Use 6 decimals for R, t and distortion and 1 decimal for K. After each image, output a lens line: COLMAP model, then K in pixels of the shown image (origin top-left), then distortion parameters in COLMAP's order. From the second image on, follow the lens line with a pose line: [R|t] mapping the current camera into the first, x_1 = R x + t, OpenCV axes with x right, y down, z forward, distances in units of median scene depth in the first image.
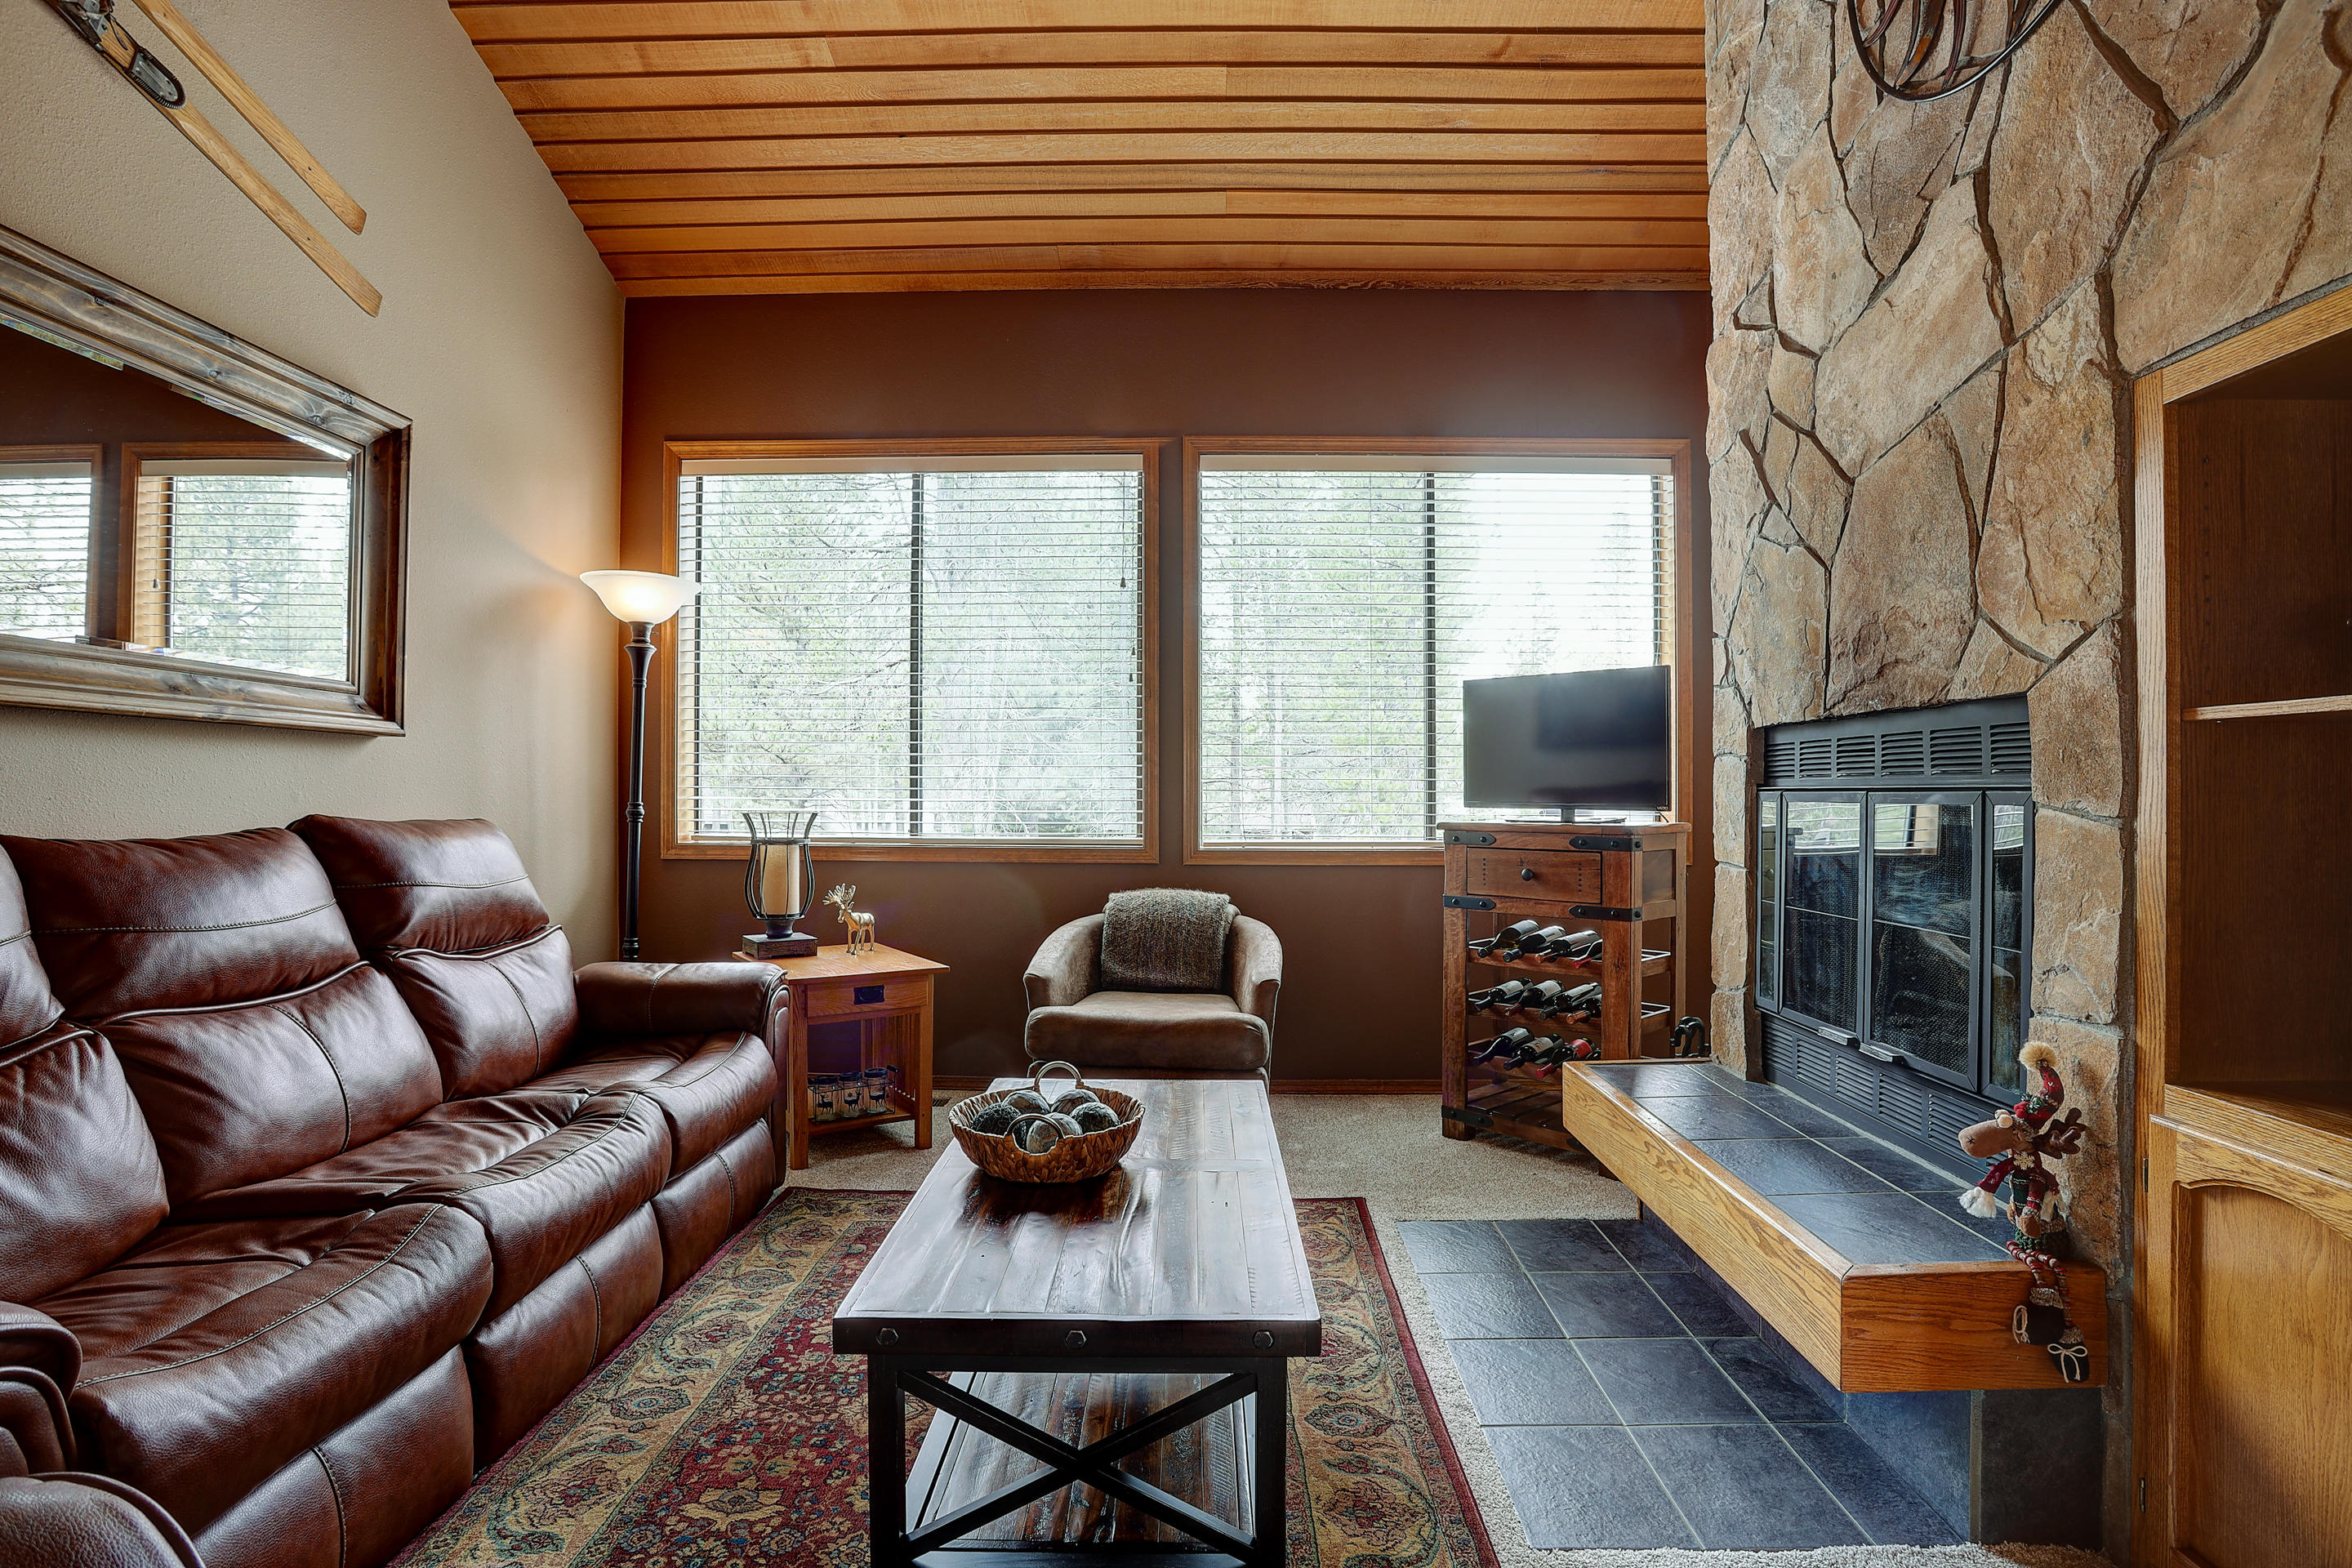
lens RADIAL K [[1153.8, 0, 1193.6], [0, 1153.8, 794.2], [0, 0, 1]] dist [-0.065983, 0.025641]
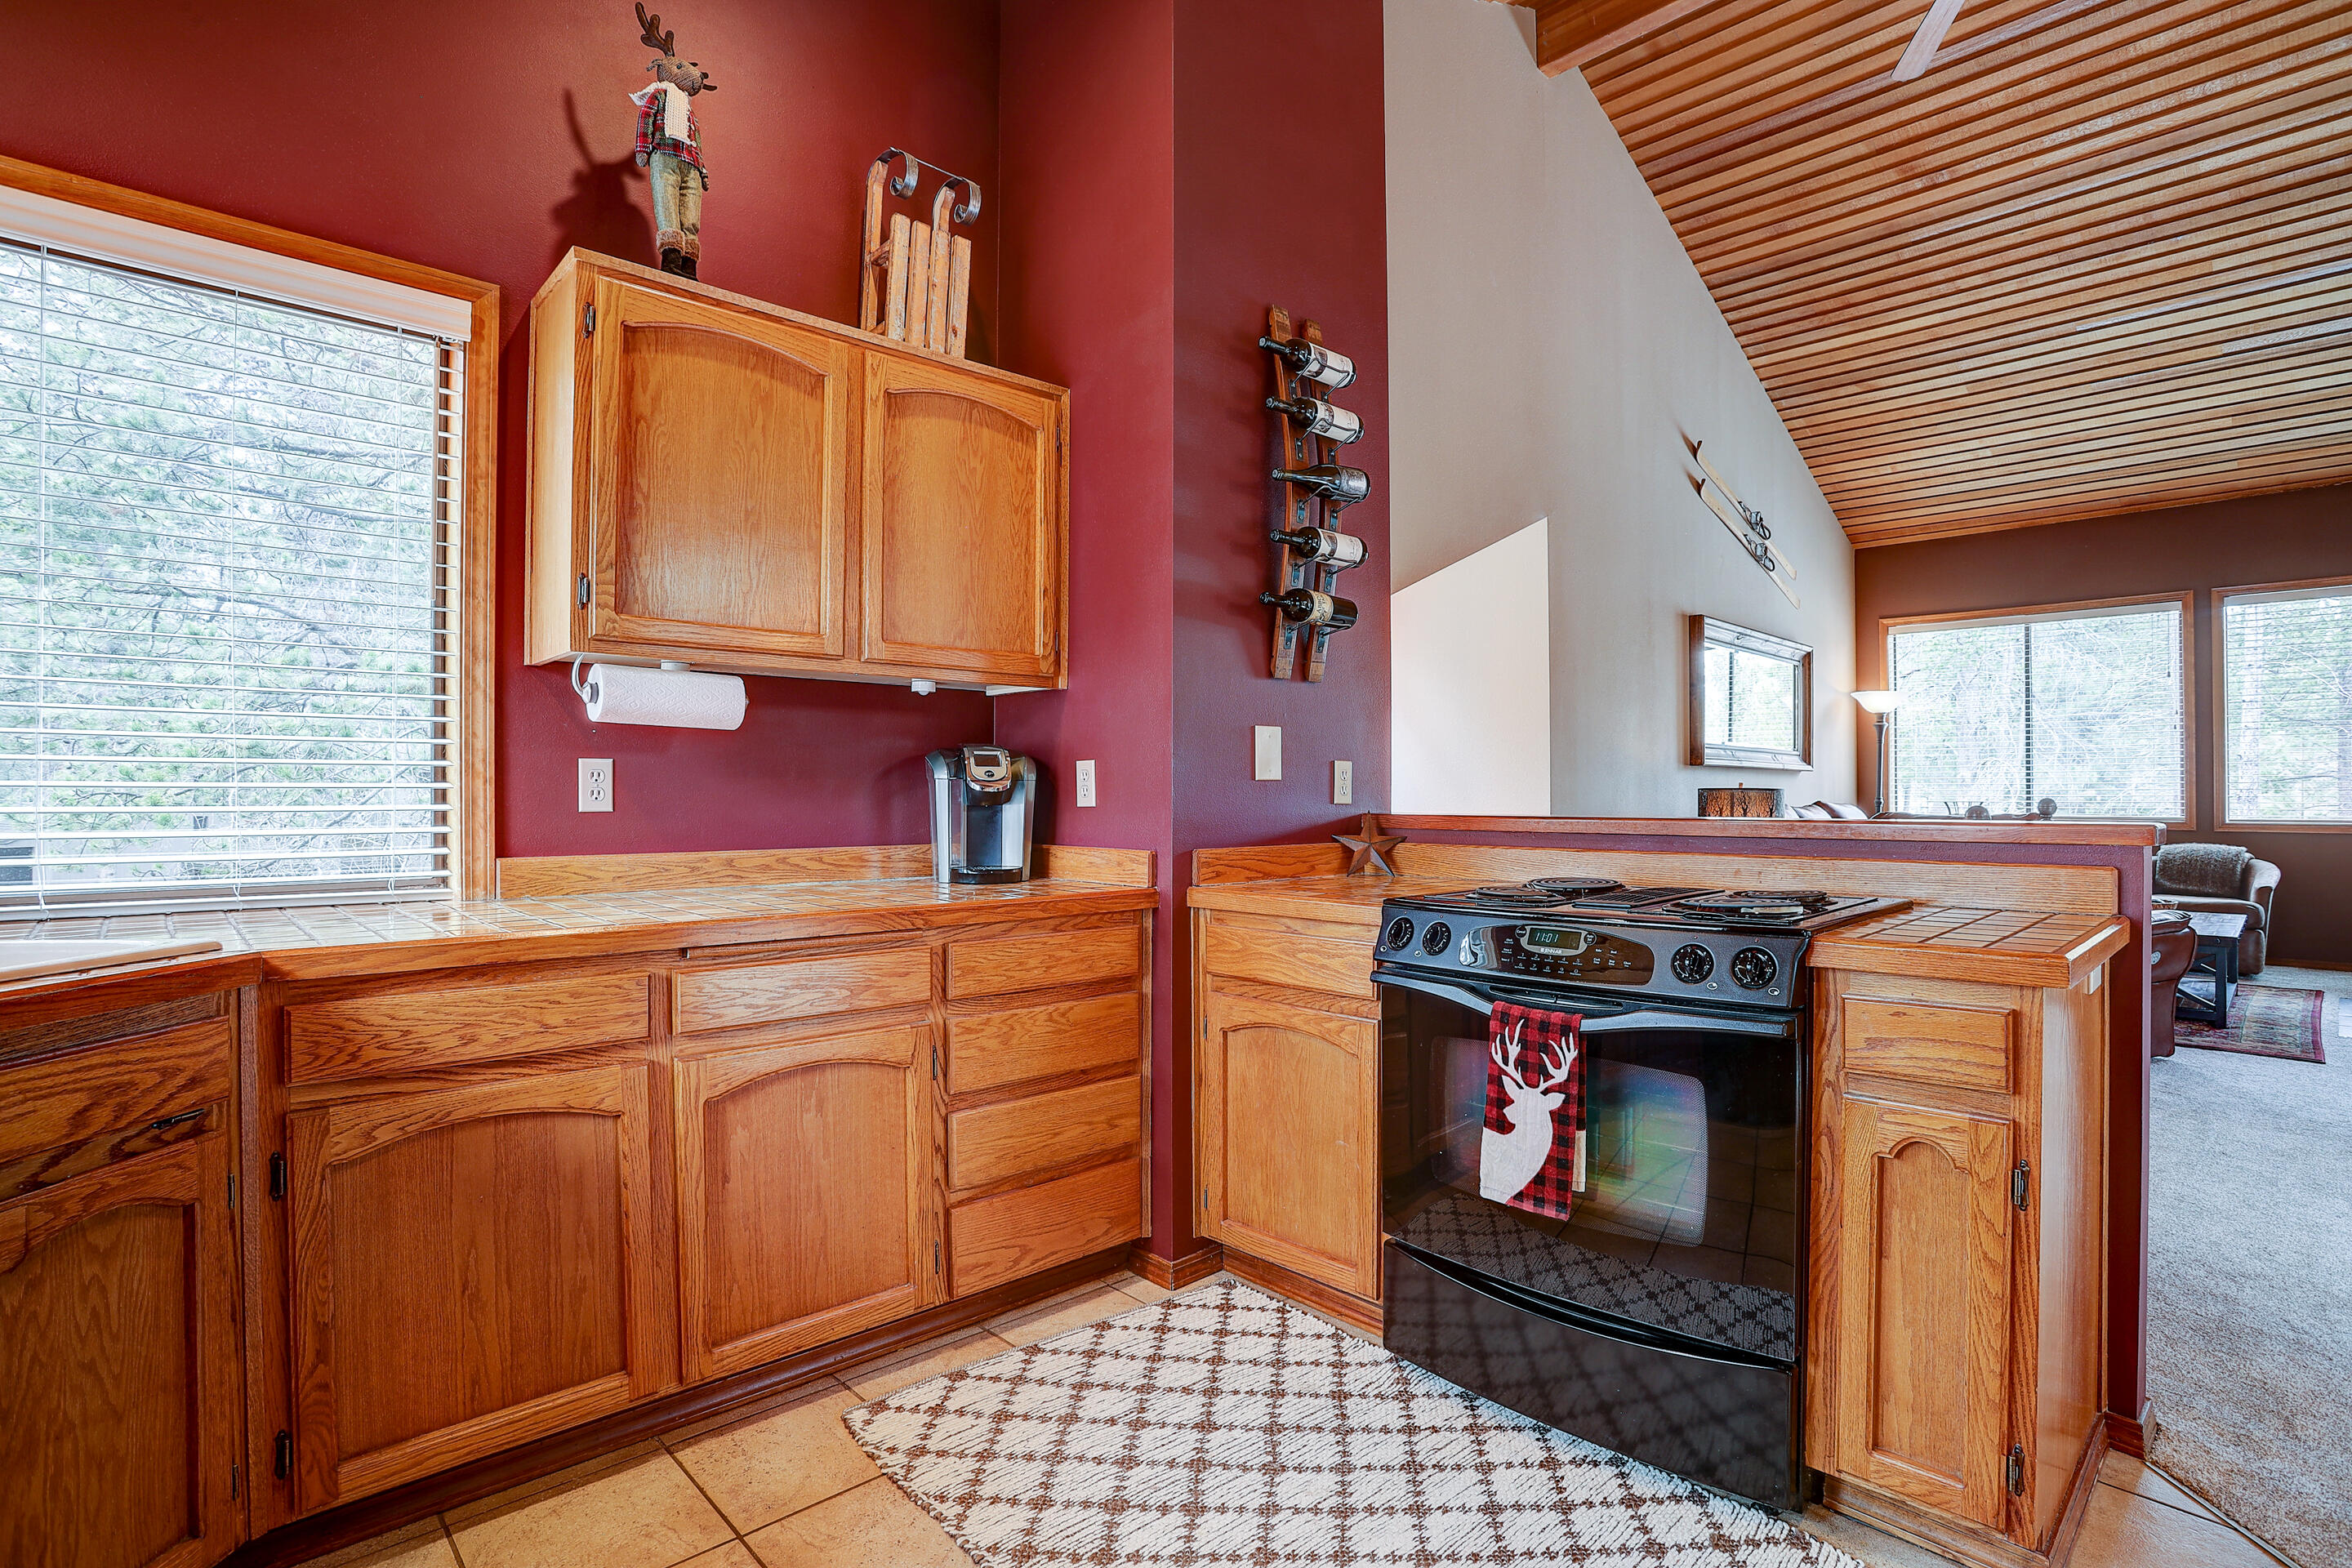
lens RADIAL K [[1134.6, 0, 1176.0], [0, 1134.6, 792.2], [0, 0, 1]] dist [-0.065797, 0.024418]
pose [[0.695995, -0.004985, -0.718030, 0.096874], [0.003449, 0.999988, -0.003599, 0.001748], [0.718039, 0.000029, 0.696003, -1.532389]]
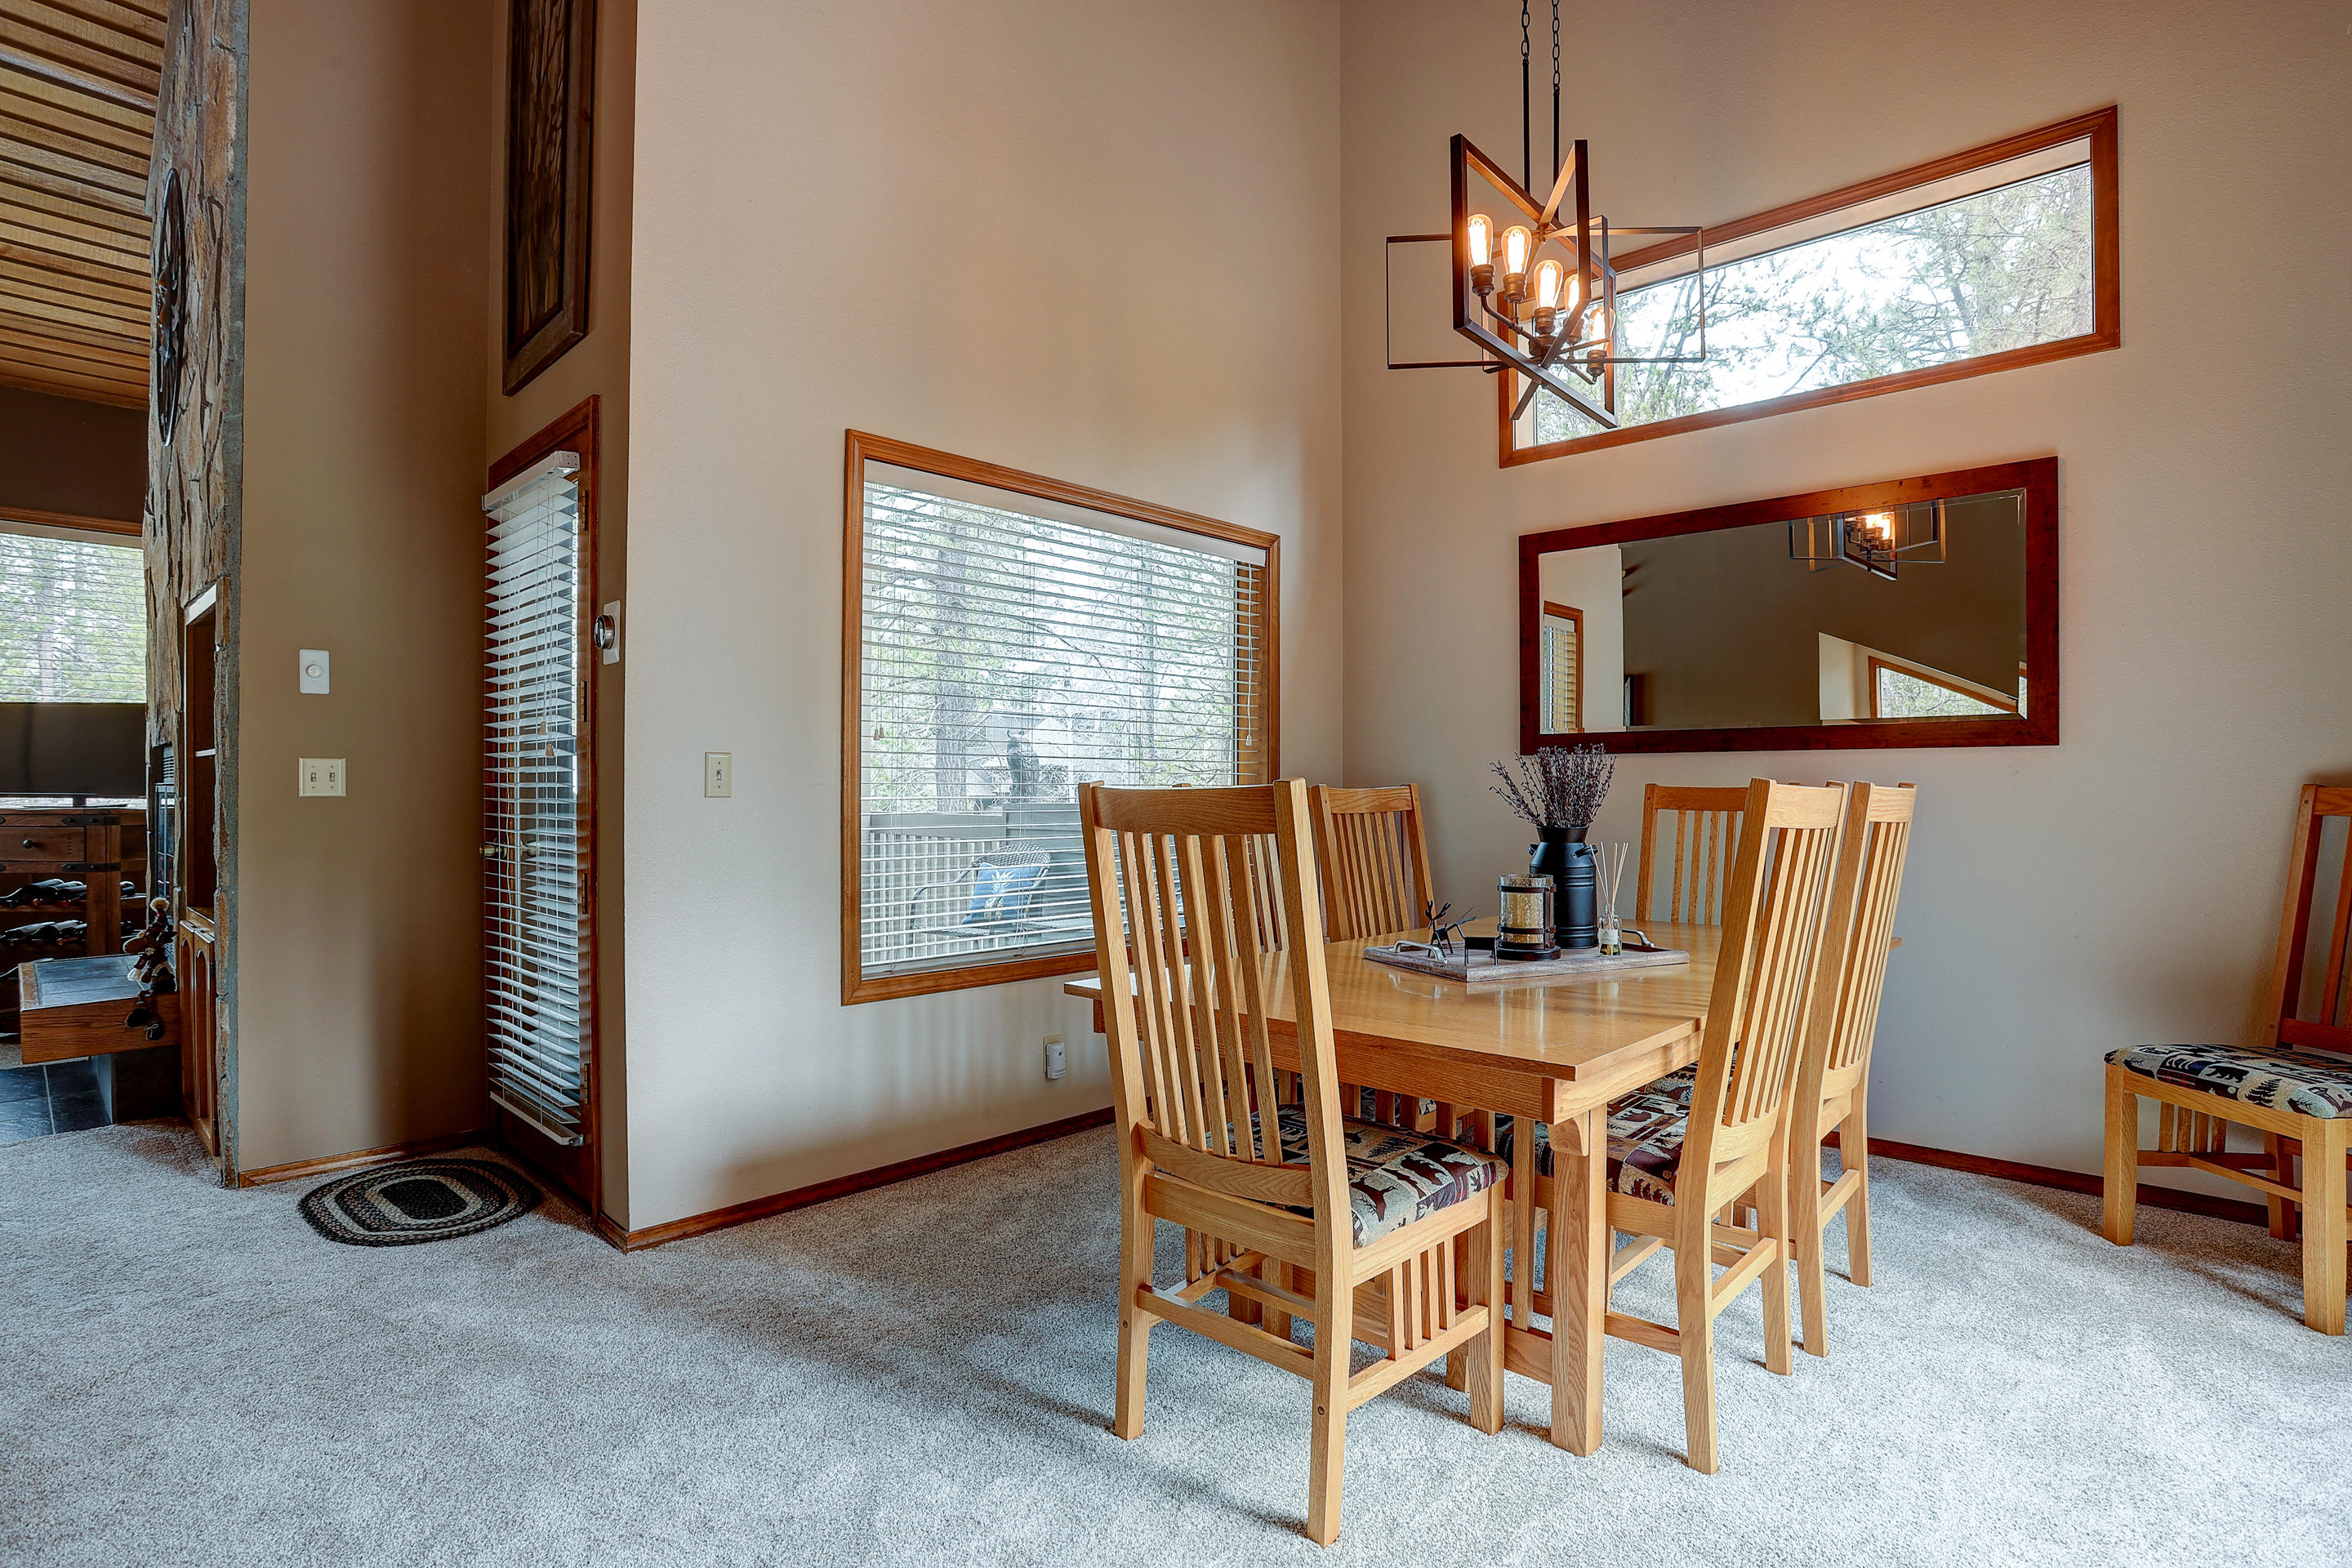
lens RADIAL K [[1222.6, 0, 1187.4], [0, 1222.6, 792.3], [0, 0, 1]] dist [-0.082752, 0.040685]
pose [[0.678914, -0.000292, 0.734217, 0.199547], [-0.001616, 0.999997, 0.001892, 0.002241], [-0.734216, -0.002471, 0.678912, -0.977235]]
